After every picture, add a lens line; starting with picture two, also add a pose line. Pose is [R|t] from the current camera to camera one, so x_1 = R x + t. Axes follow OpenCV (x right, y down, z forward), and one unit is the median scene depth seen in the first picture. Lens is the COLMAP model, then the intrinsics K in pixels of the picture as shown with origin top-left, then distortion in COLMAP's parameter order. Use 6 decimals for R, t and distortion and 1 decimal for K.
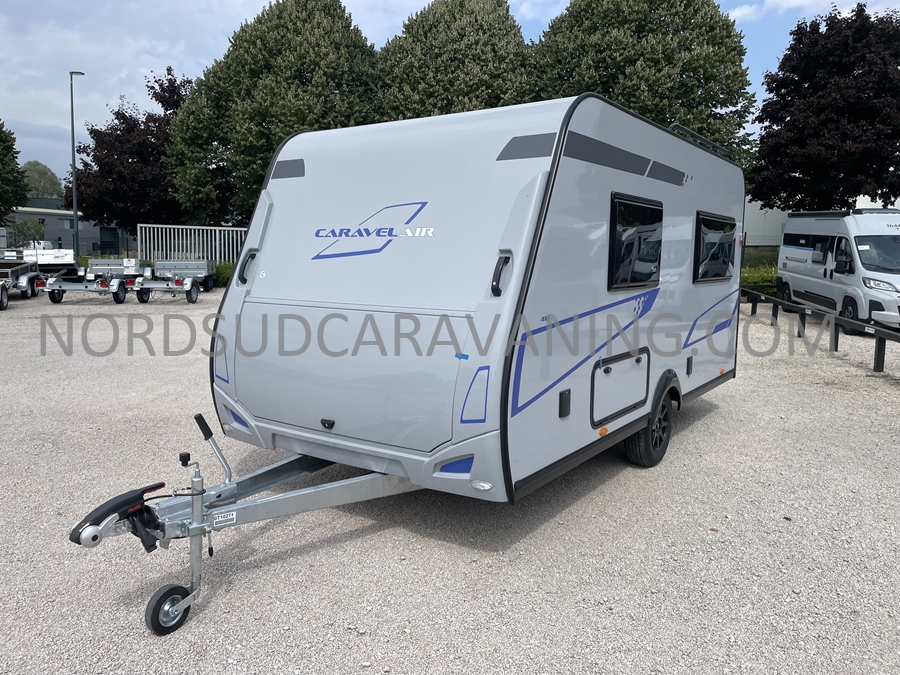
lens RADIAL K [[682.5, 0, 450.0], [0, 682.5, 337.5], [0, 0, 1]] dist [0.092694, -0.122583]
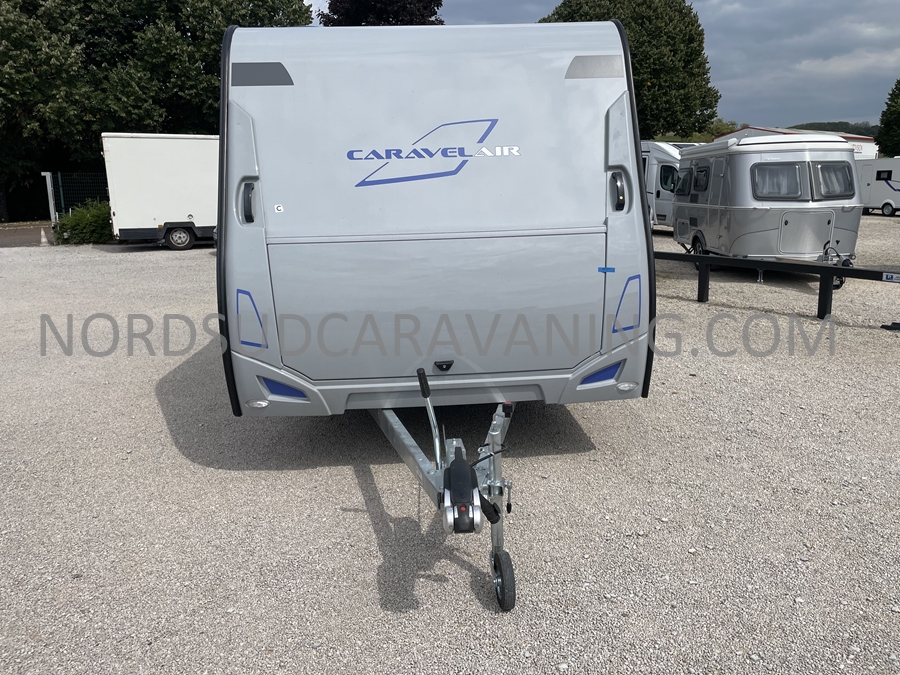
lens RADIAL K [[682.5, 0, 450.0], [0, 682.5, 337.5], [0, 0, 1]] dist [0.092694, -0.122583]
pose [[0.786091, -0.161779, 0.596563, -0.686020], [0.110006, 0.986350, 0.122528, -0.021514], [-0.608242, -0.030693, 0.793158, 0.260160]]
